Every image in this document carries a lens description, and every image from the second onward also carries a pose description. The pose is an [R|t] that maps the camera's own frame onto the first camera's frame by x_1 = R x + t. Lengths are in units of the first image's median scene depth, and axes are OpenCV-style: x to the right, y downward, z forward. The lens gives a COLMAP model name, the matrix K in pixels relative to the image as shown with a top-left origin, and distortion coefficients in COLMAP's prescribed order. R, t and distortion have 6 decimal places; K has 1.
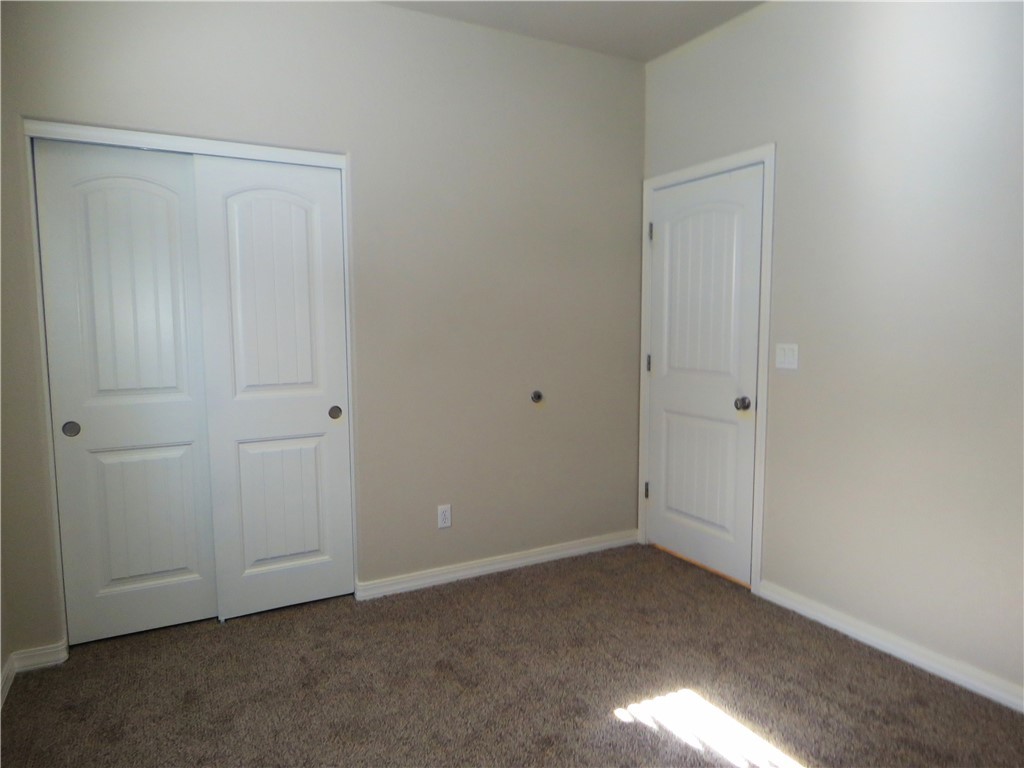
lens RADIAL K [[666.8, 0, 515.1], [0, 666.8, 384.3], [0, 0, 1]] dist [-0.010299, 0.002235]
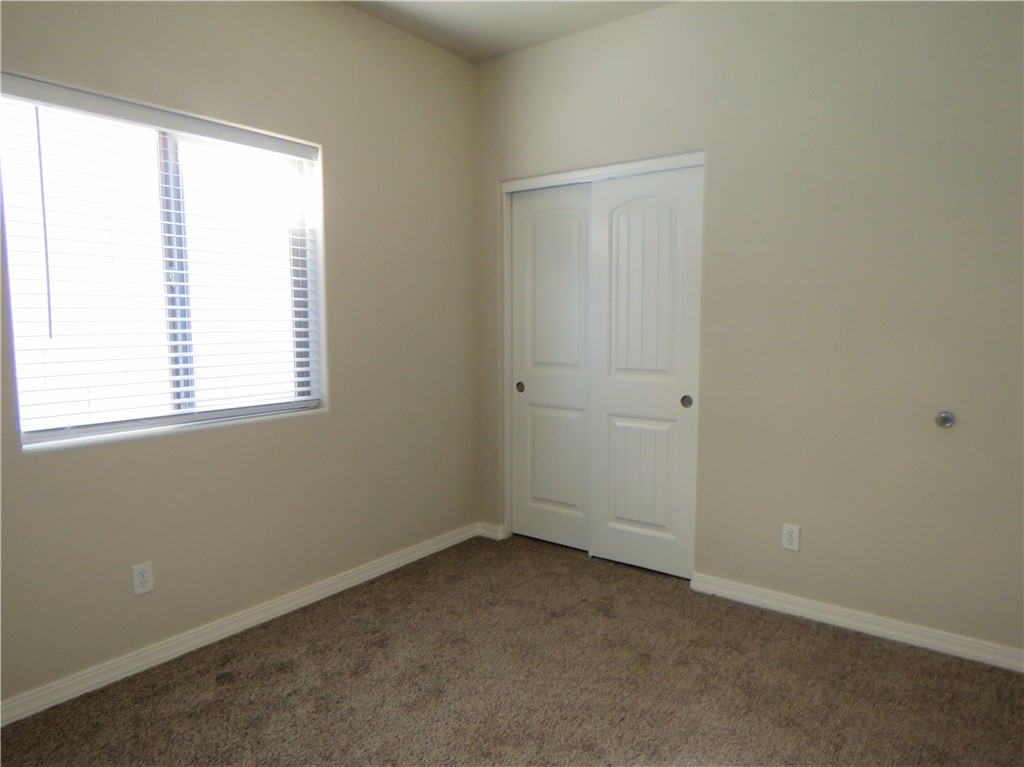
lens RADIAL K [[666.2, 0, 508.2], [0, 666.2, 386.1], [0, 0, 1]] dist [-0.011369, 0.001313]
pose [[0.394001, 0.095029, -0.914184, 0.601799], [-0.090232, 0.993835, 0.064419, -0.024566], [0.914670, 0.057107, 0.400147, 0.345841]]
